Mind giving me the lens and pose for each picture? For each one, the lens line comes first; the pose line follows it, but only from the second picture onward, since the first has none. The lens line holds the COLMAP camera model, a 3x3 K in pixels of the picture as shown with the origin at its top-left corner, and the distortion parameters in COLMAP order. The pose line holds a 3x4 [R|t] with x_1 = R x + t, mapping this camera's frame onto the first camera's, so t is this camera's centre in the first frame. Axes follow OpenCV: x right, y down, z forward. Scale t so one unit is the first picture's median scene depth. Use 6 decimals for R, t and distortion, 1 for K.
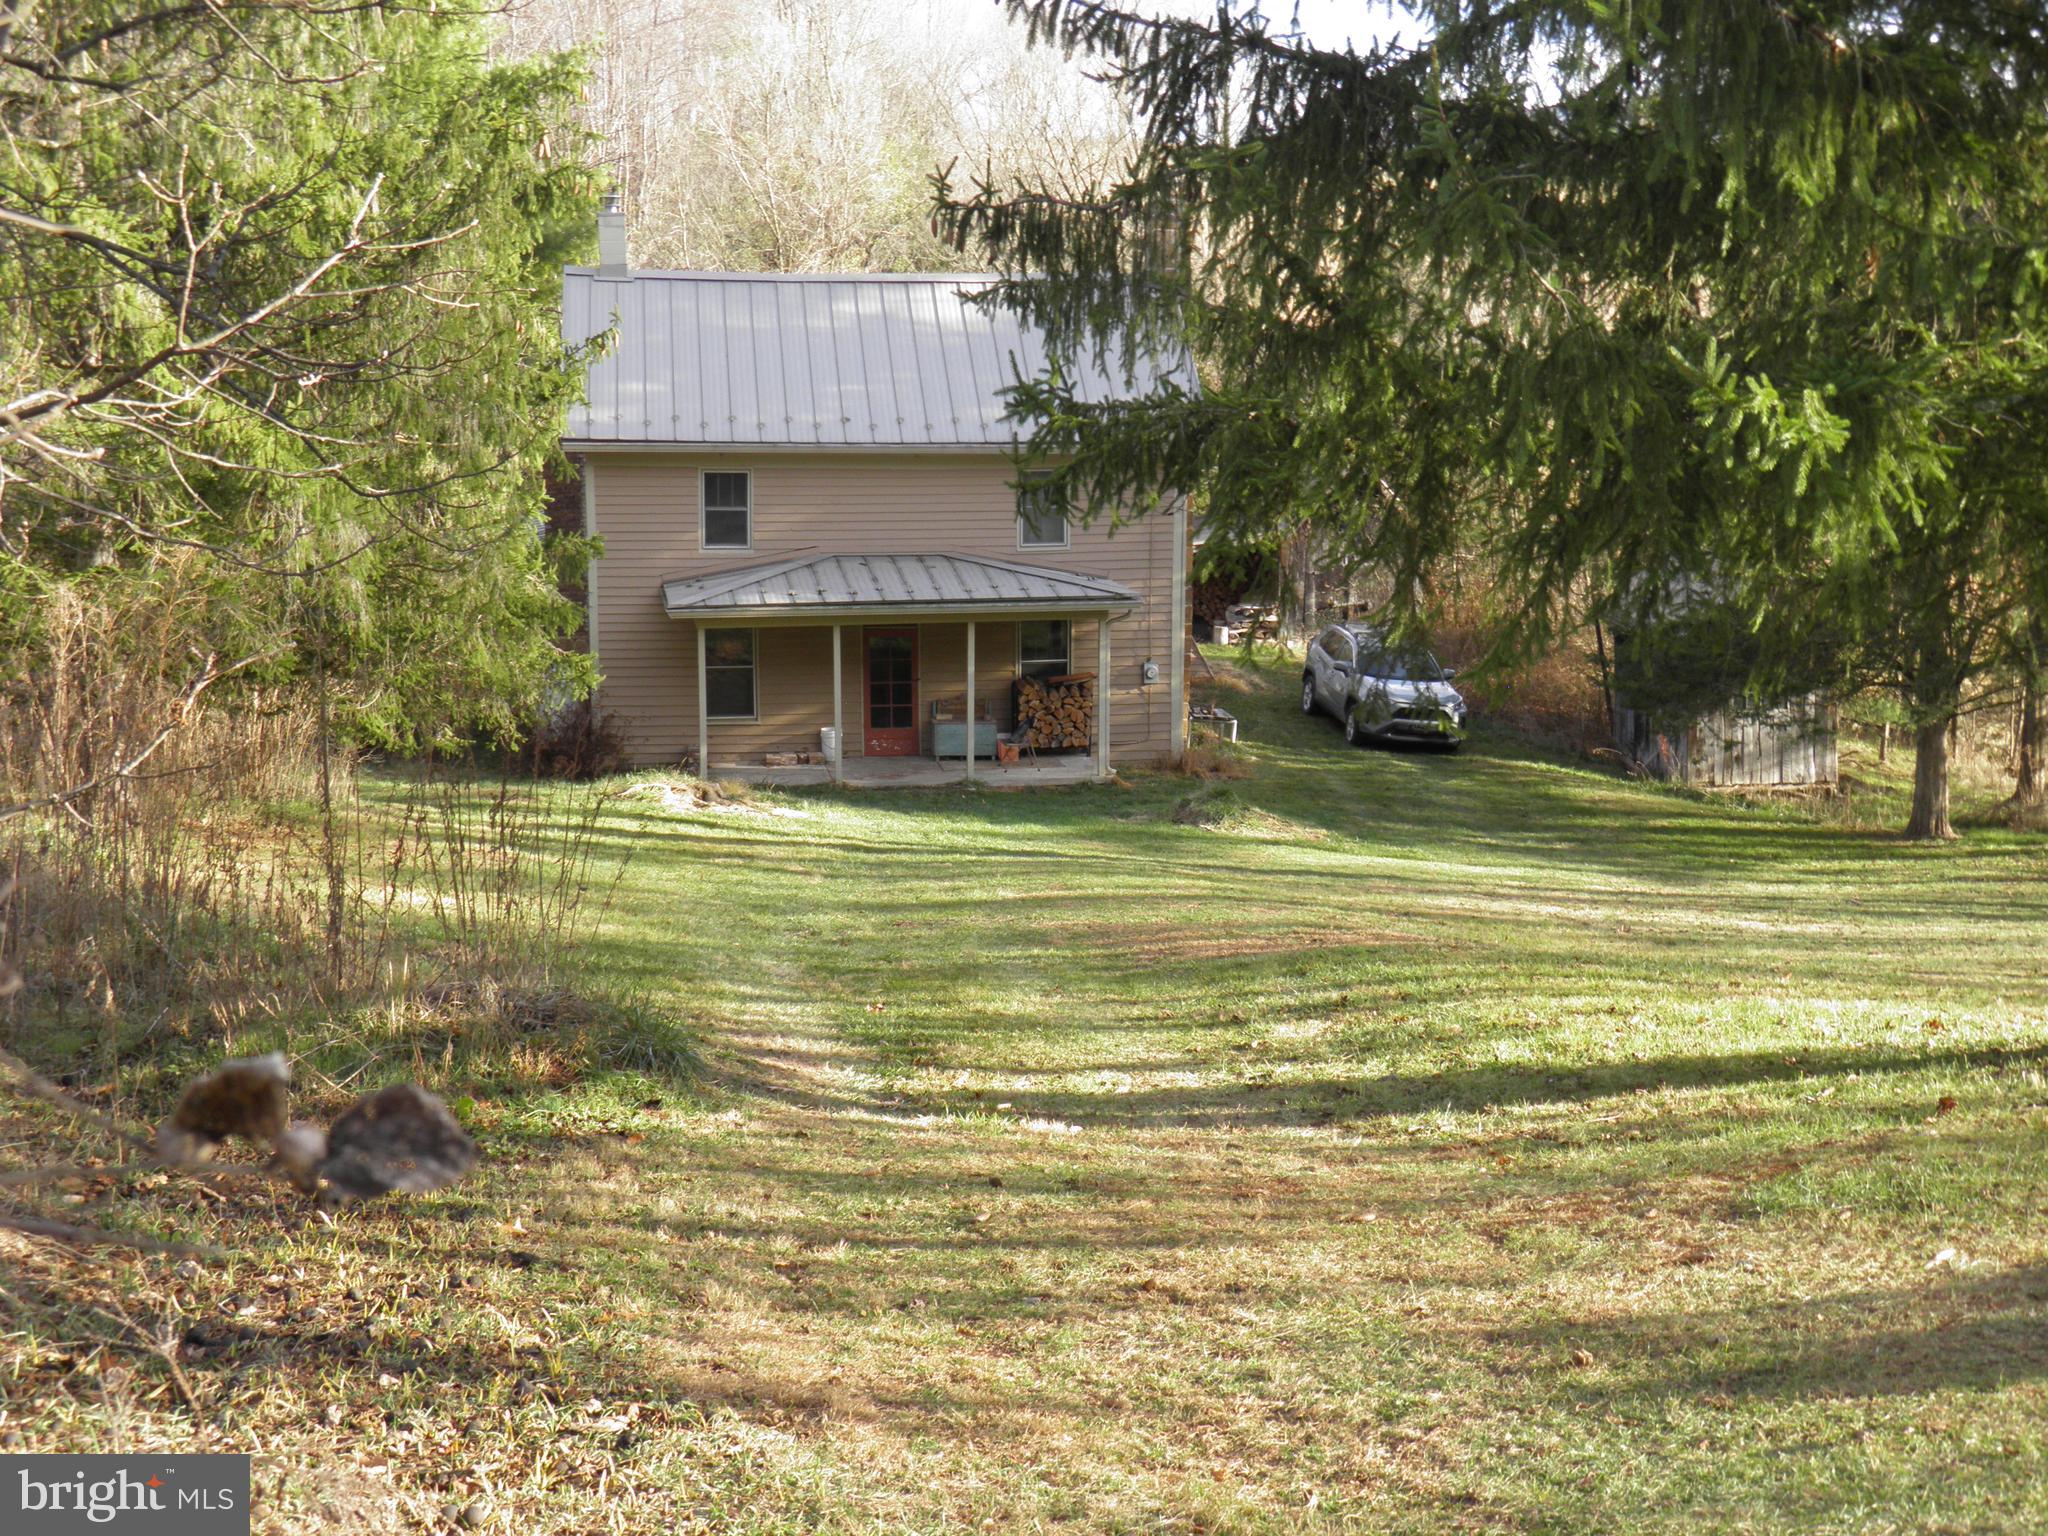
lens RADIAL K [[2887.6, 0, 1024.0], [0, 2887.6, 768.0], [0, 0, 1]] dist [0.007038, 0.003129]
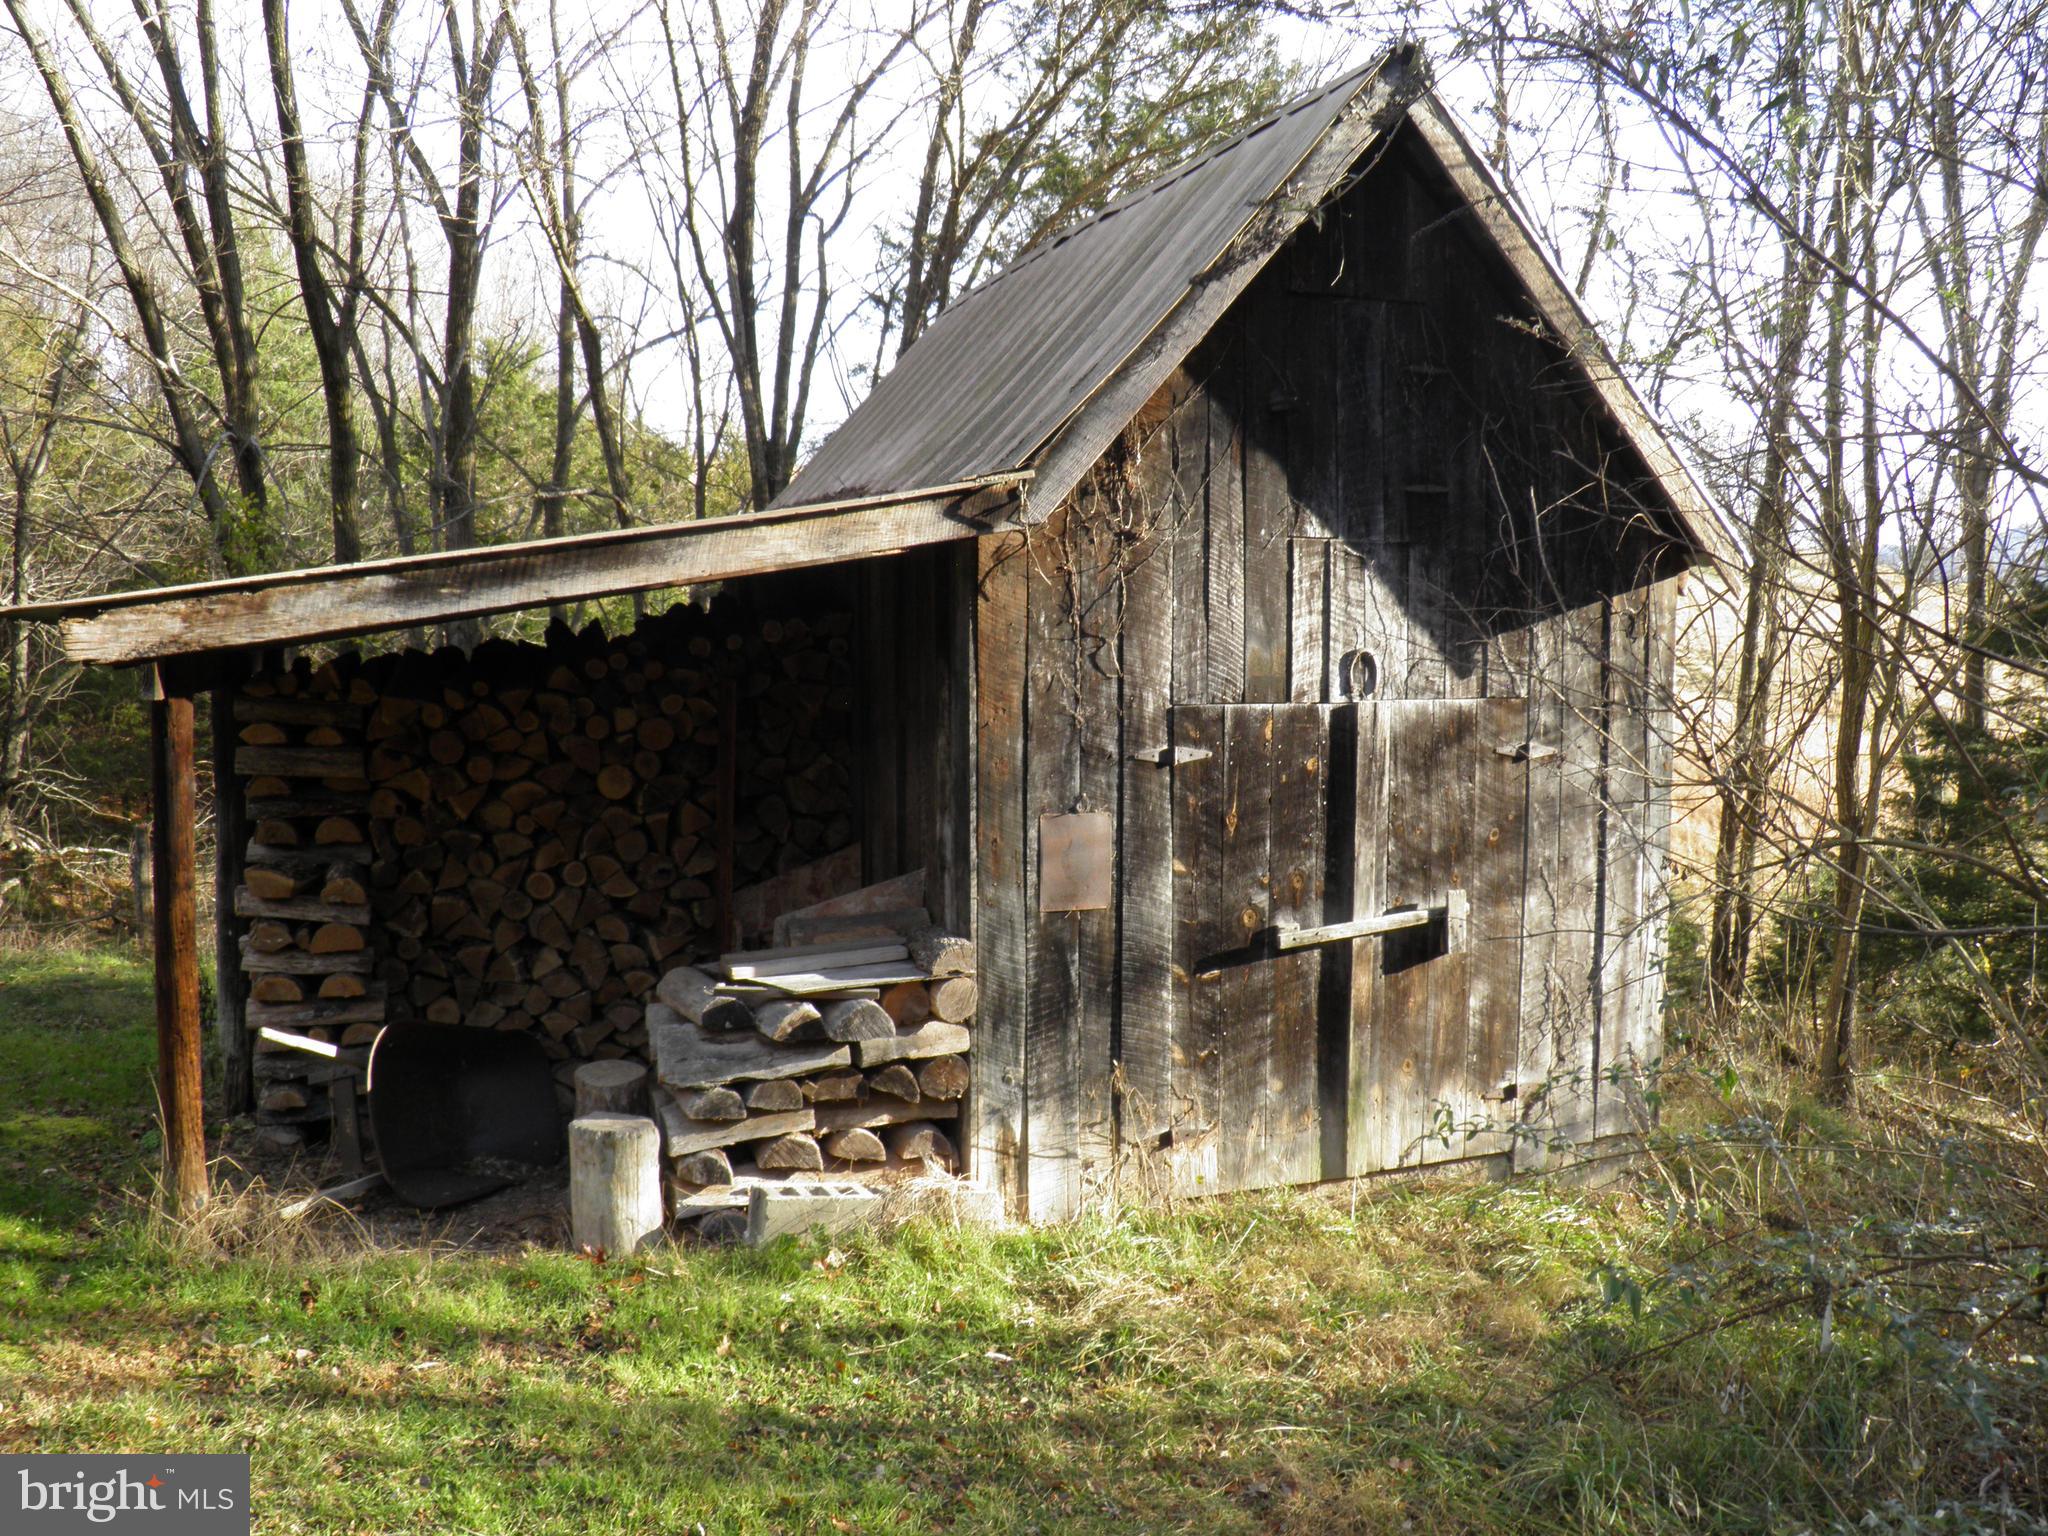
lens RADIAL K [[1702.0, 0, 1024.0], [0, 1702.0, 768.0], [0, 0, 1]] dist [-0.138323, 0.001570]
pose [[0.970891, -0.024887, 0.238226, 0.093572], [0.050382, 0.993555, -0.101535, -0.077961], [-0.234164, 0.110582, 0.965888, 1.236009]]
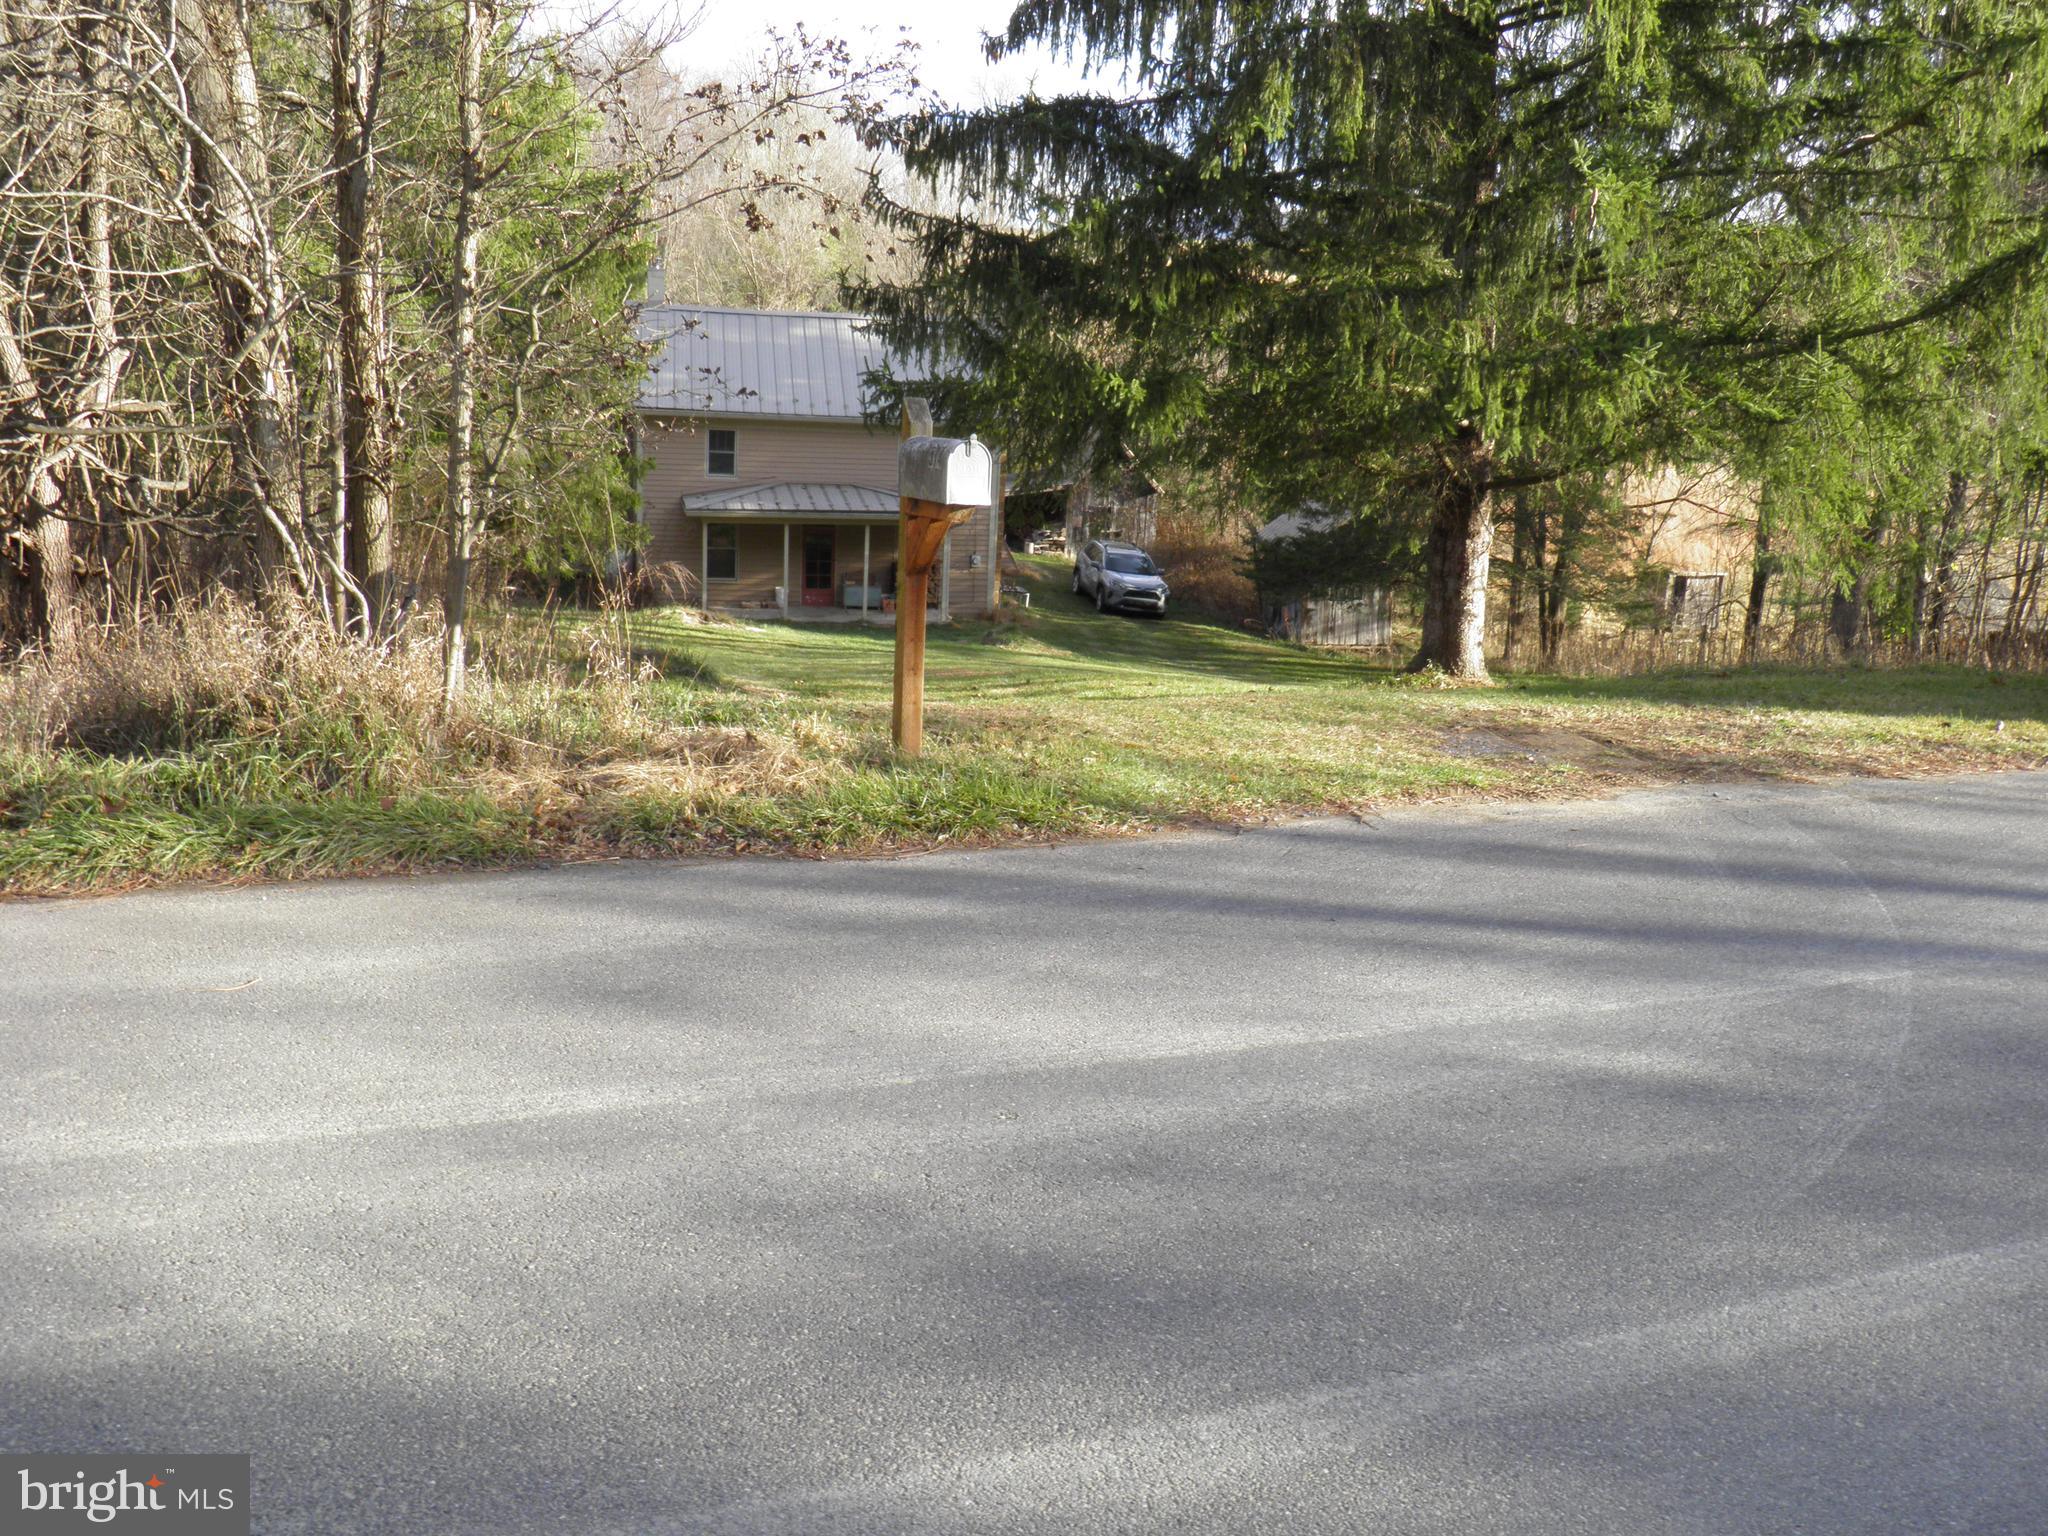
lens RADIAL K [[2080.8, 0, 1024.0], [0, 2080.8, 768.0], [0, 0, 1]] dist [-0.014409, -0.000274]
pose [[0.998260, 0.029448, 0.051085, 0.014438], [-0.031766, 0.998474, 0.045164, 0.032127], [-0.049677, -0.046709, 0.997673, -0.208229]]
